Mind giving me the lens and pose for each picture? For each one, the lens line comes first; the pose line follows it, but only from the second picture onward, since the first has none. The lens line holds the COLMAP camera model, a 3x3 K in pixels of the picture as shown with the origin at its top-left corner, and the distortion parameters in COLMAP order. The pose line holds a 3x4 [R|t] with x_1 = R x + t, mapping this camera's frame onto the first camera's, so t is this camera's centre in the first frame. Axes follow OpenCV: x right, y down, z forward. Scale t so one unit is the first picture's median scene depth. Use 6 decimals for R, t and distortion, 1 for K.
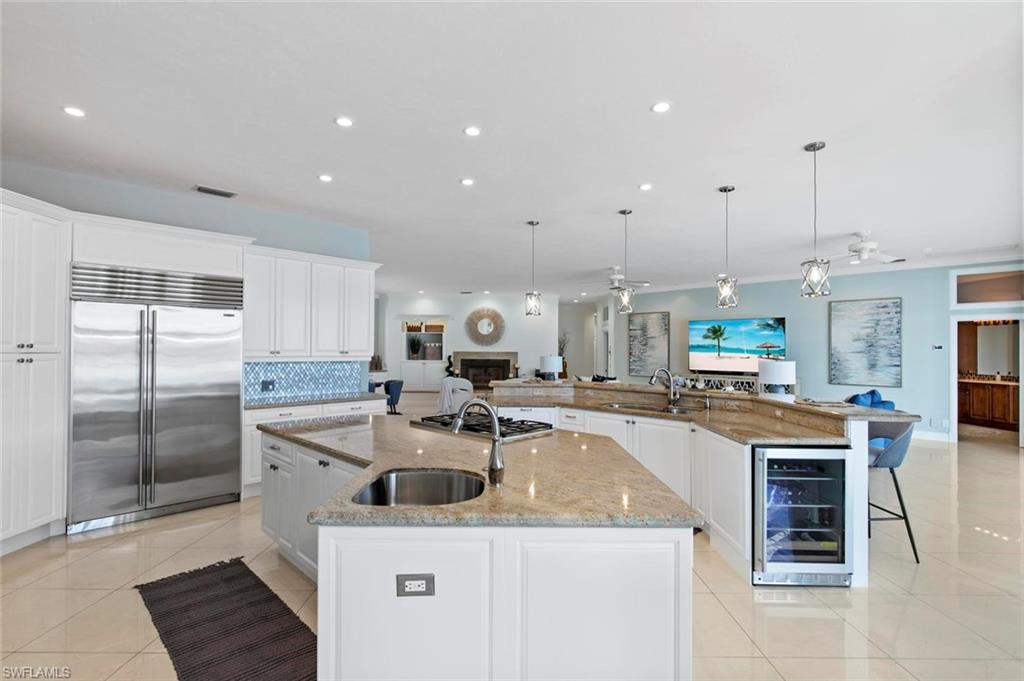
lens RADIAL K [[475.7, 0, 509.0], [0, 475.7, 343.5], [0, 0, 1]] dist [-0.003941, -0.000563]
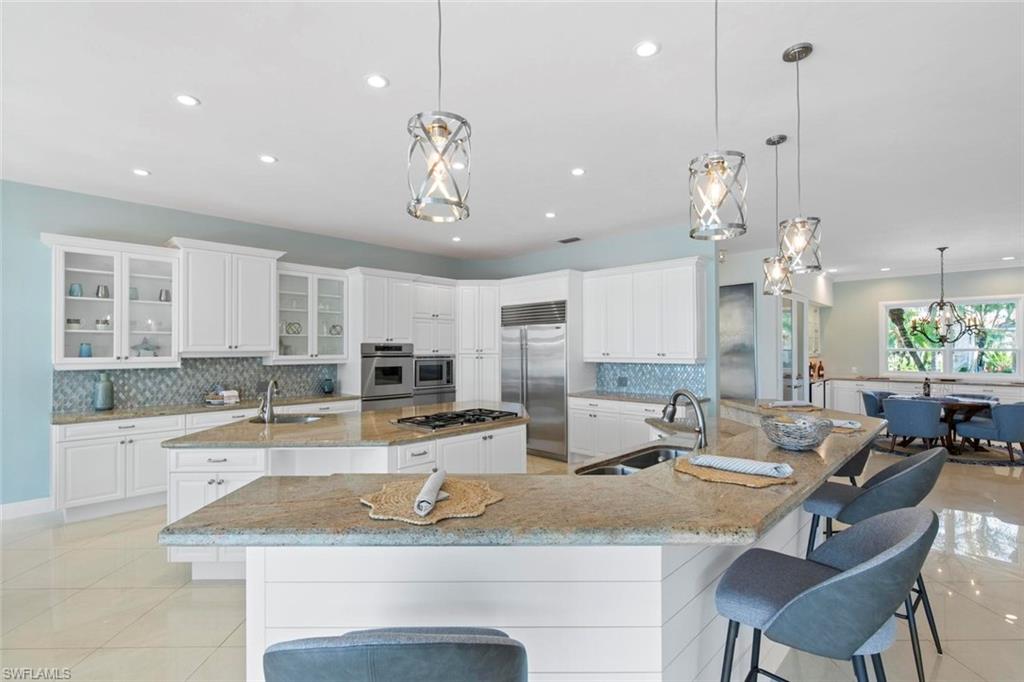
lens RADIAL K [[475.7, 0, 509.0], [0, 475.7, 344.0], [0, 0, 1]] dist [-0.003941, -0.000563]
pose [[0.008945, -0.016031, -0.999831, 0.284271], [0.016167, 0.999743, -0.015885, 0.002875], [0.999829, -0.016022, 0.009202, 0.290478]]
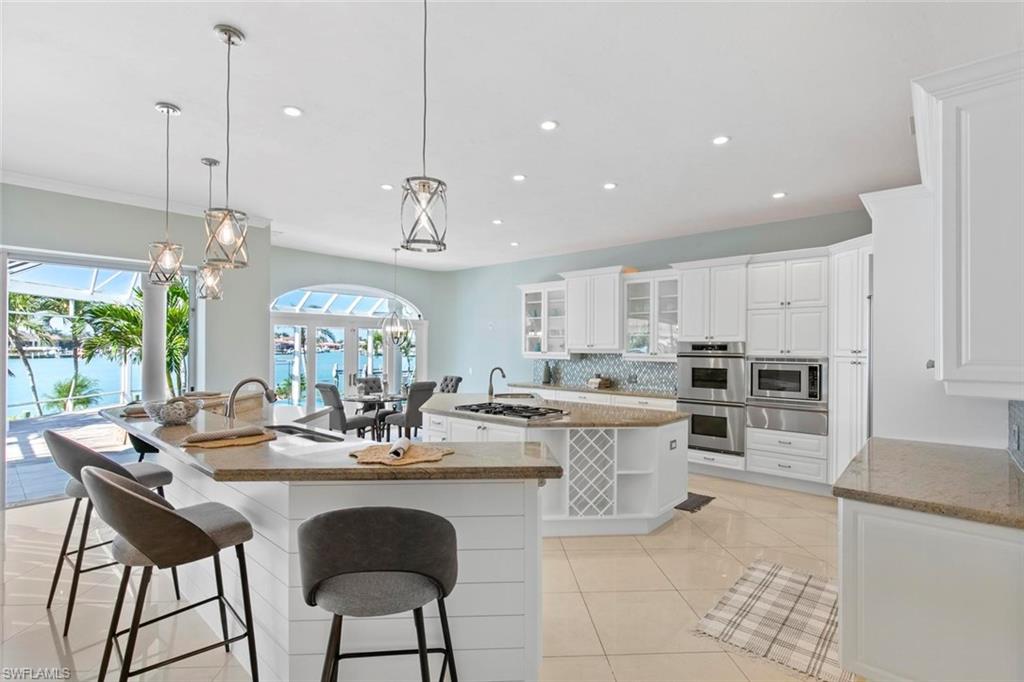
lens RADIAL K [[475.7, 0, 509.0], [0, 475.7, 344.0], [0, 0, 1]] dist [-0.003941, -0.000563]
pose [[-0.998547, -0.010898, -0.052775, 0.003828], [-0.009902, 0.999769, -0.019100, 0.004605], [0.052971, -0.018550, -0.998424, 0.588407]]
